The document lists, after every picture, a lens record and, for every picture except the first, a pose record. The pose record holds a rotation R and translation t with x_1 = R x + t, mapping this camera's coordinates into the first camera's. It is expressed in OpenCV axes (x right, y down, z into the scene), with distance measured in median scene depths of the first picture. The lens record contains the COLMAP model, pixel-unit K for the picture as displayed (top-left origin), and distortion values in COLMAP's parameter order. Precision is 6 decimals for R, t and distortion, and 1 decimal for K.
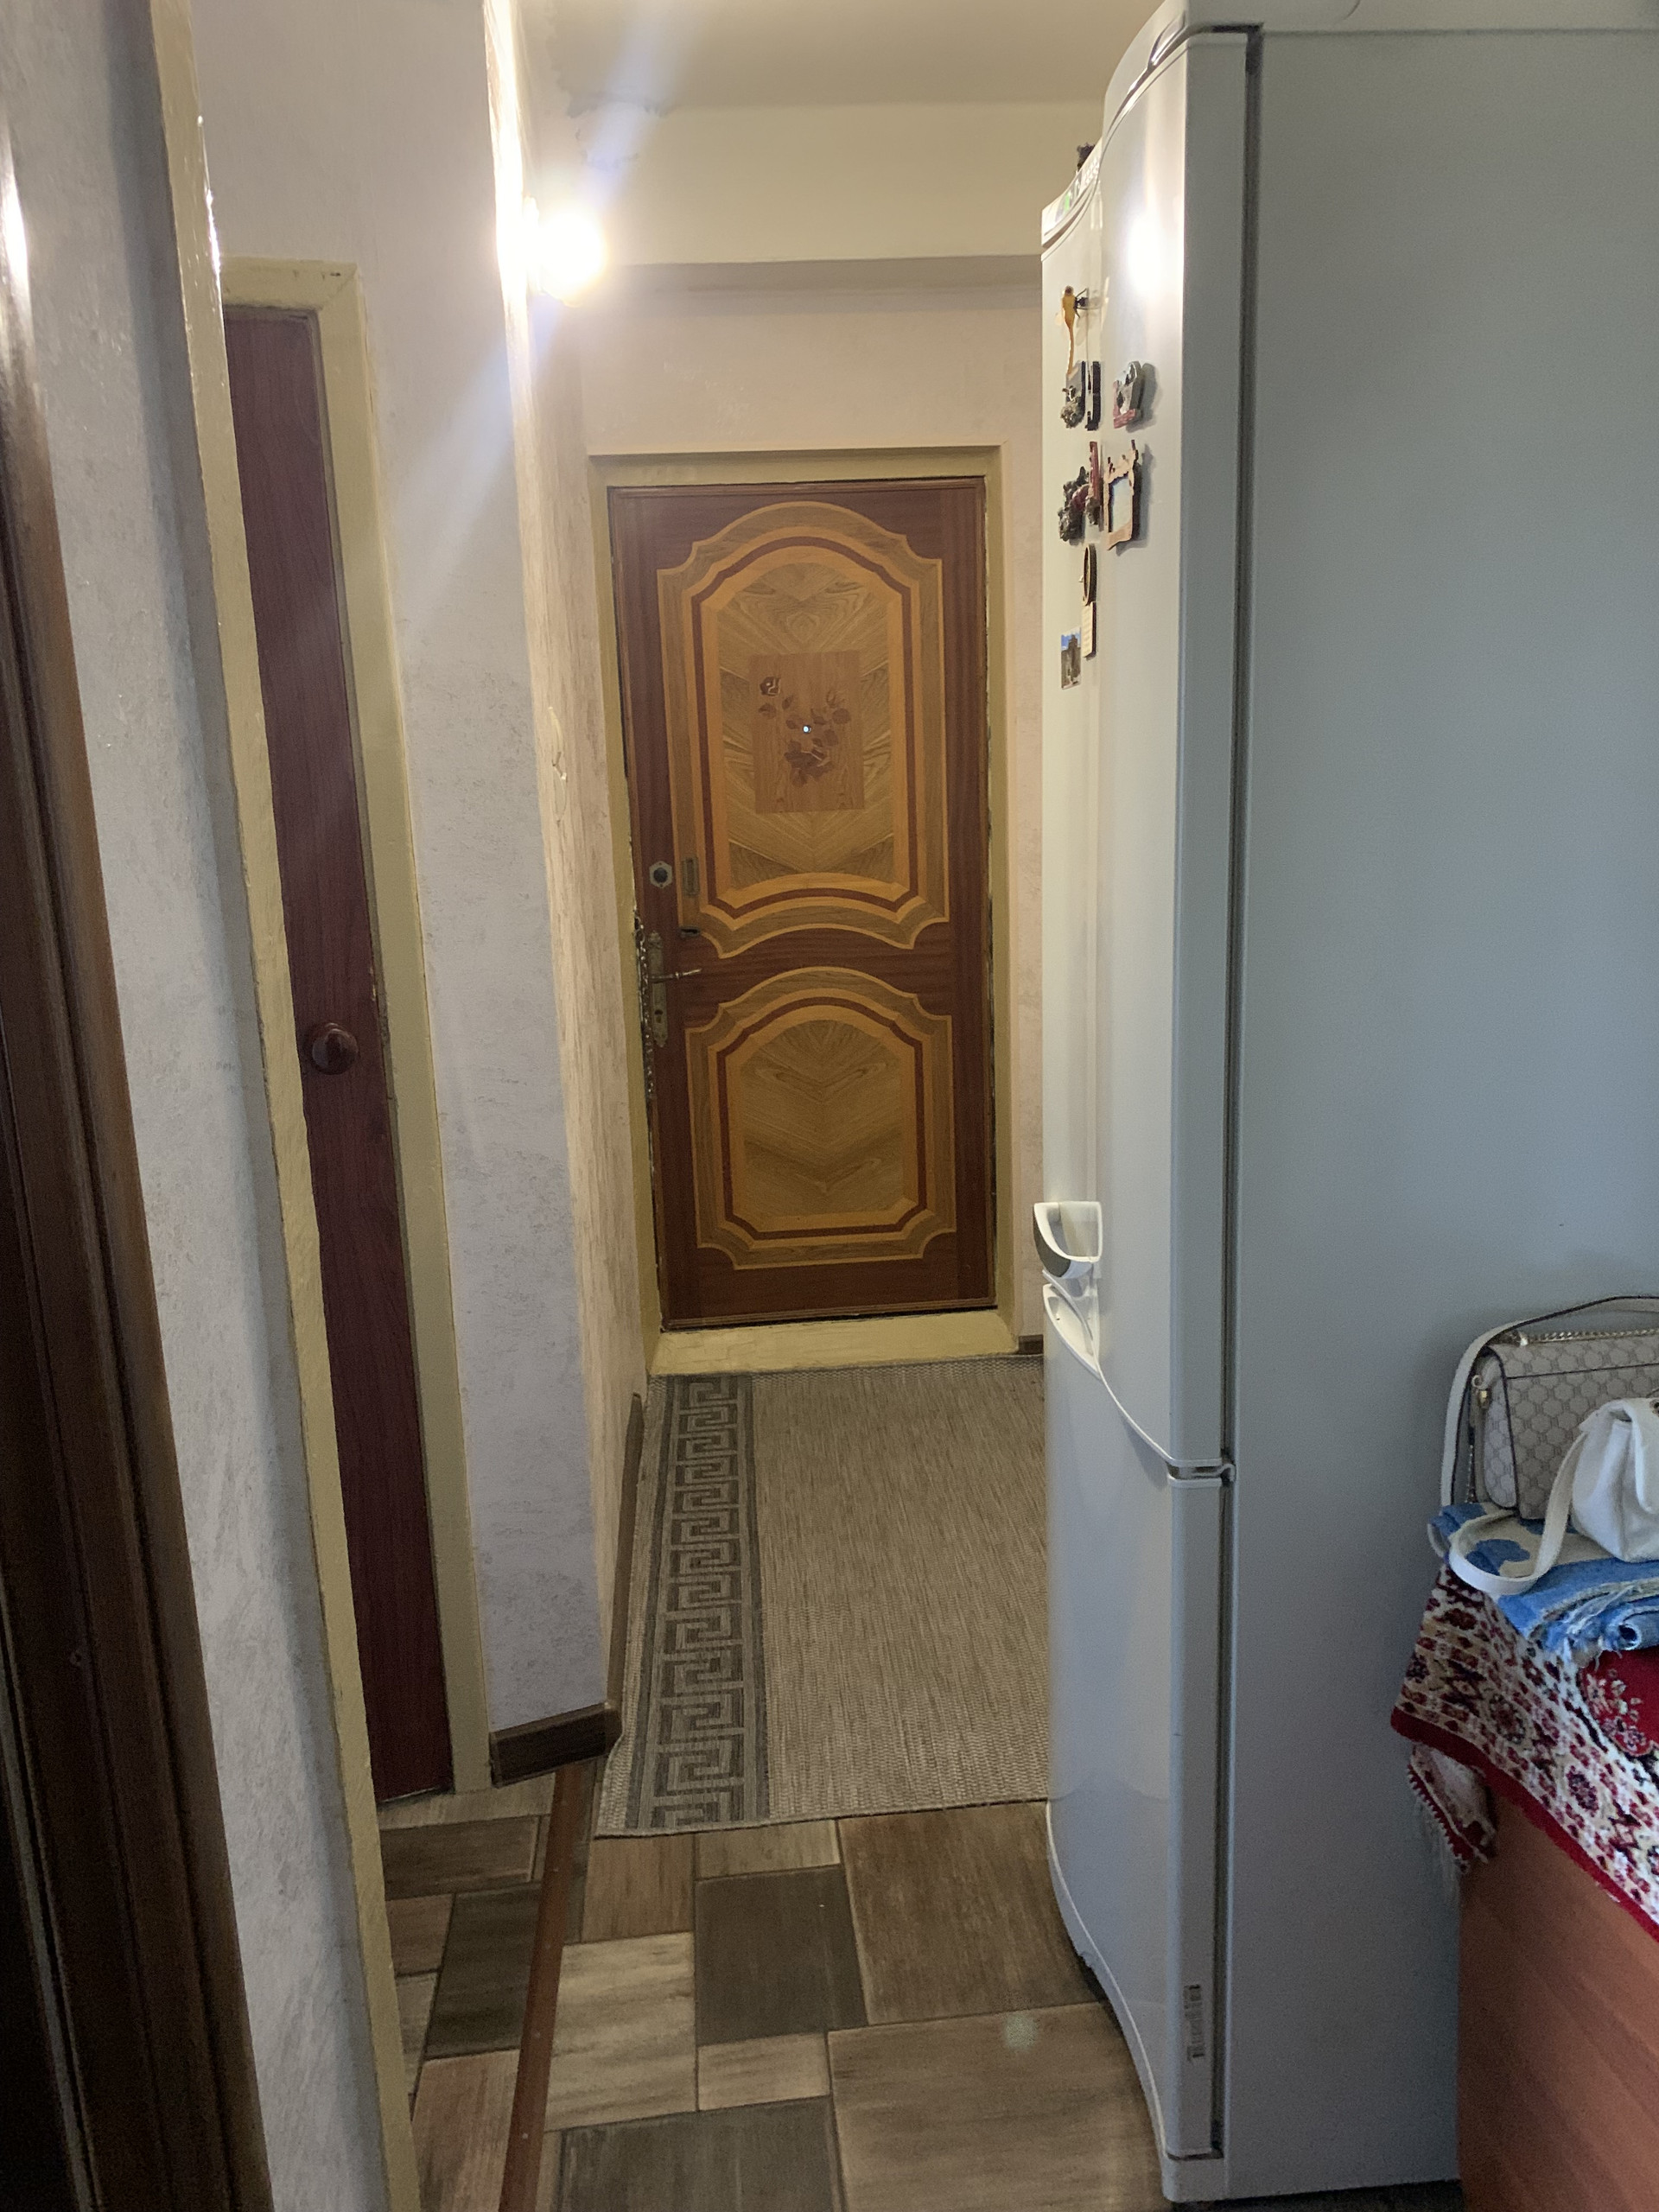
lens RADIAL K [[1722.7, 0, 828.3], [0, 1722.7, 1105.7], [0, 0, 1]] dist [-0.007378, -0.001150]
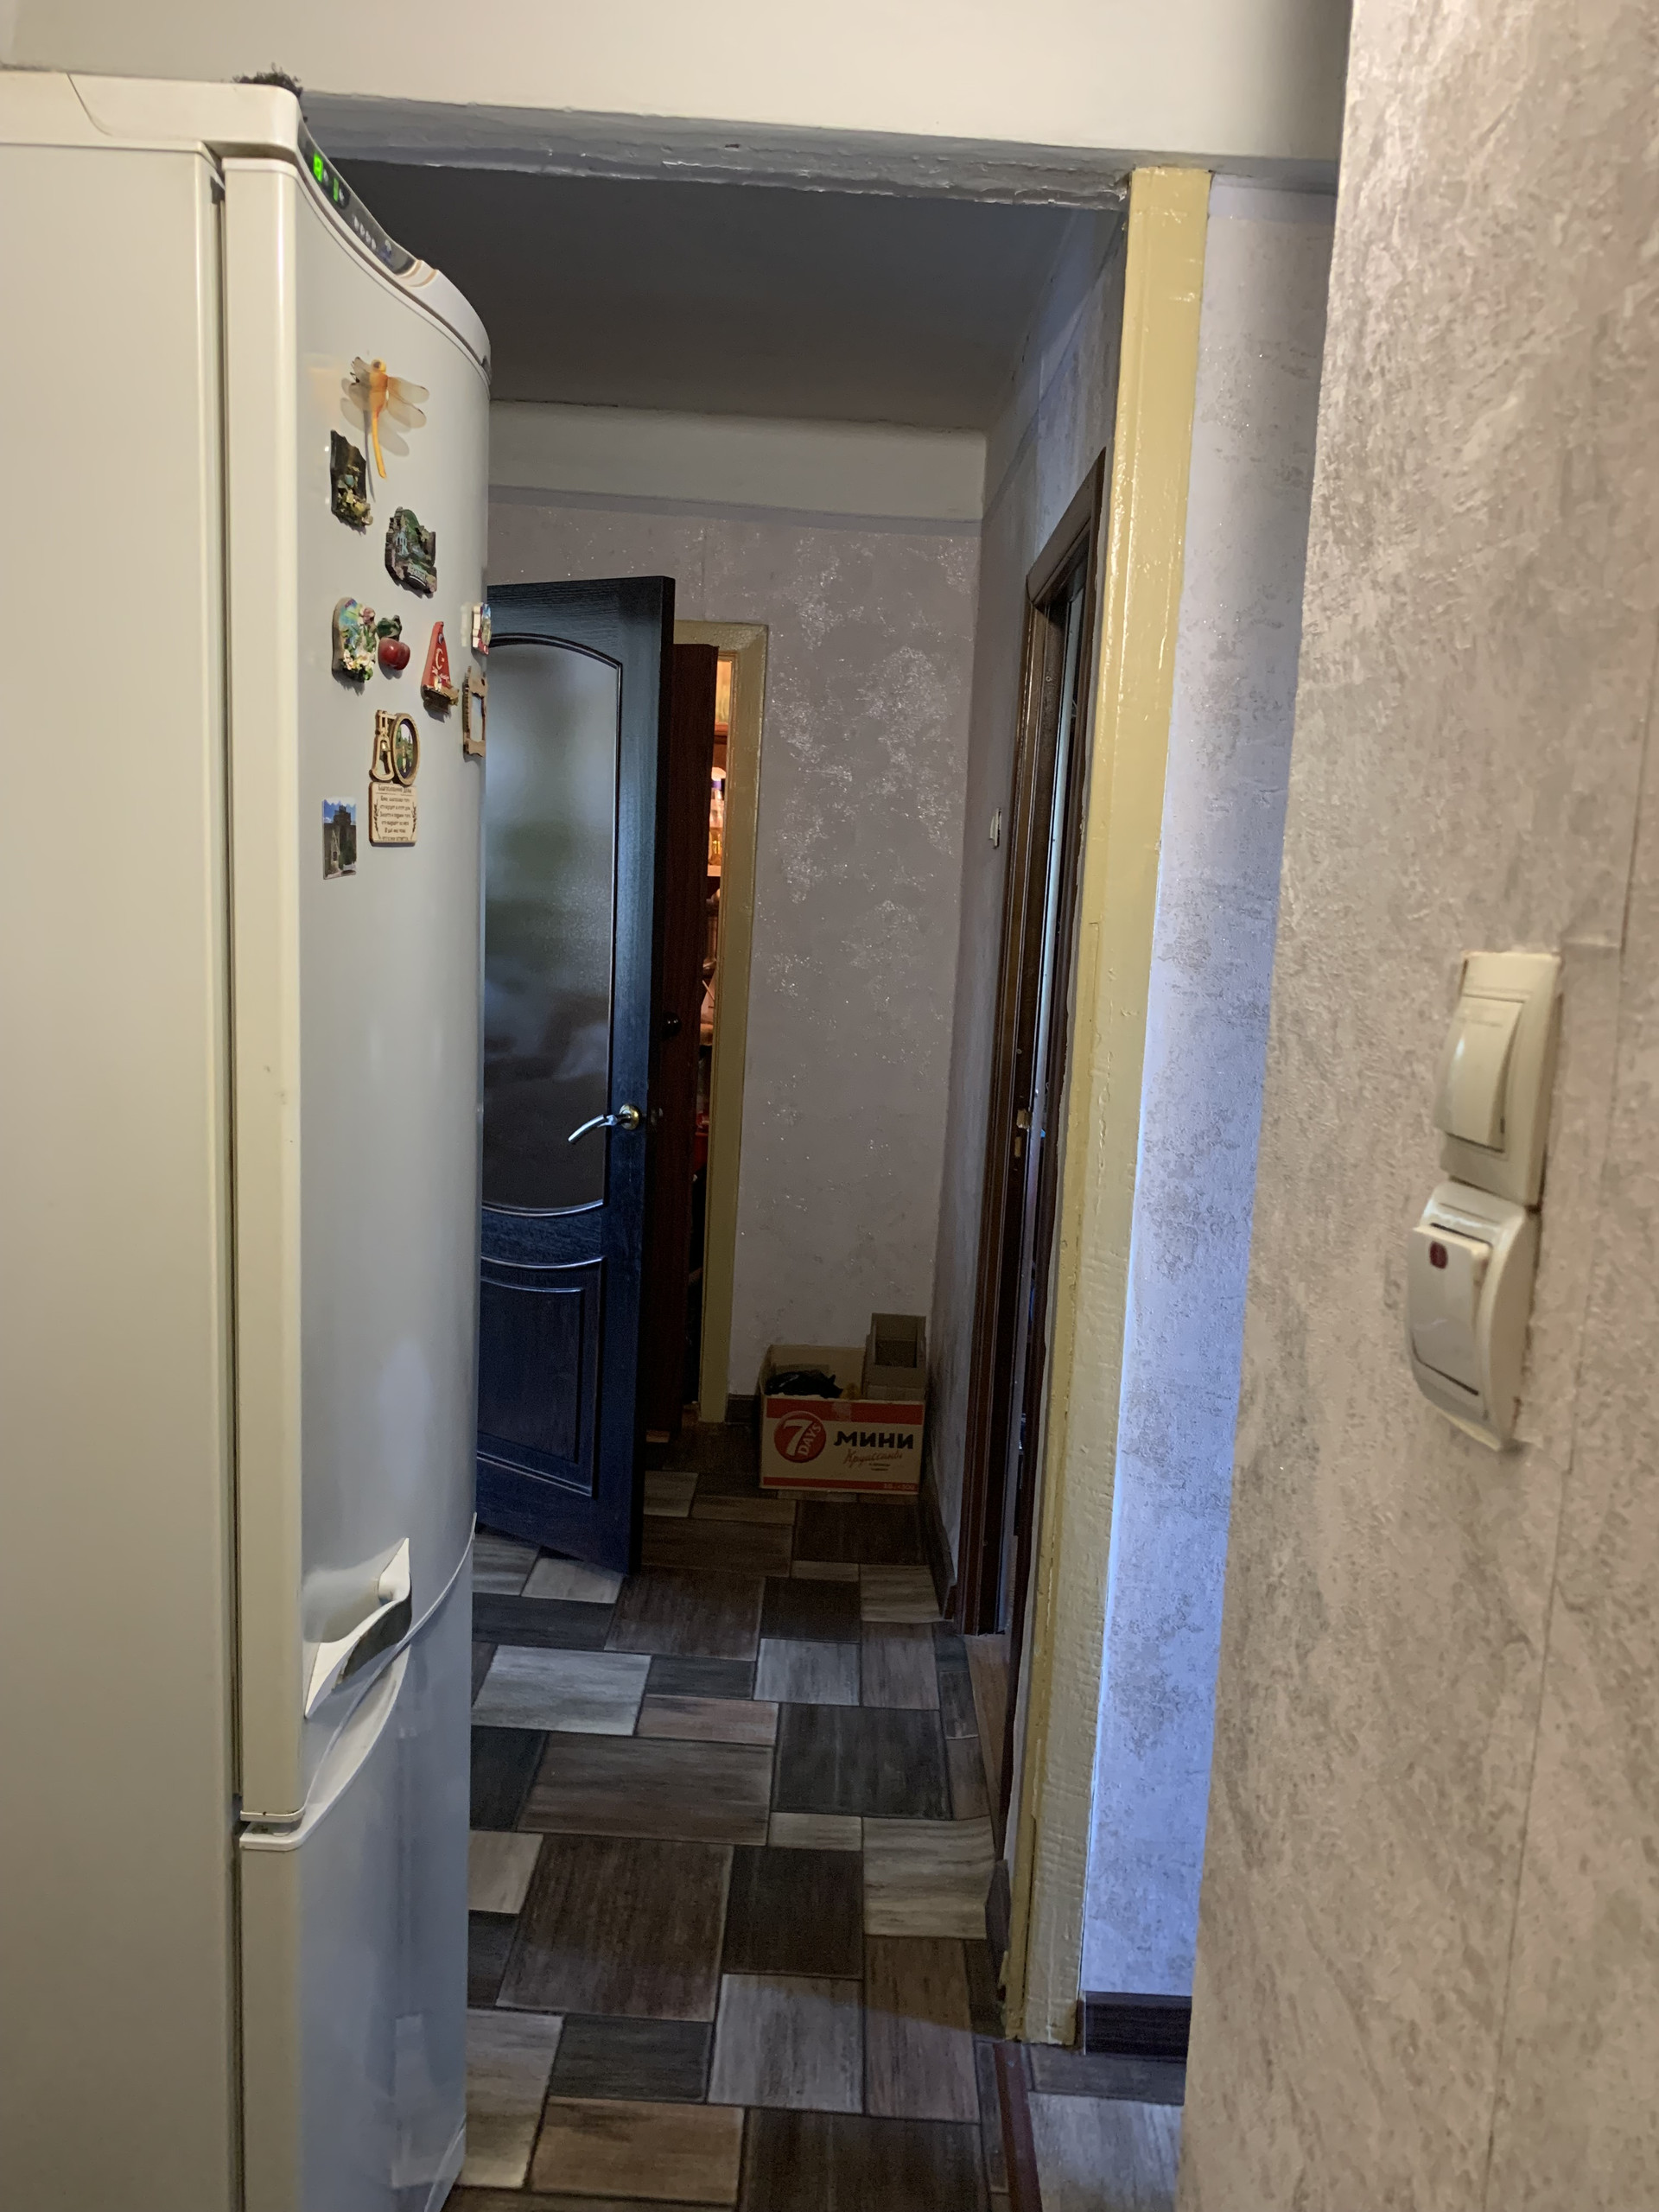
lens RADIAL K [[1722.7, 0, 828.8], [0, 1722.7, 1102.2], [0, 0, 1]] dist [-0.007378, -0.001150]
pose [[-0.995373, -0.023692, 0.093123, -0.154321], [0.015221, 0.918015, 0.396253, -0.497727], [-0.094876, 0.395837, -0.913407, 1.903956]]
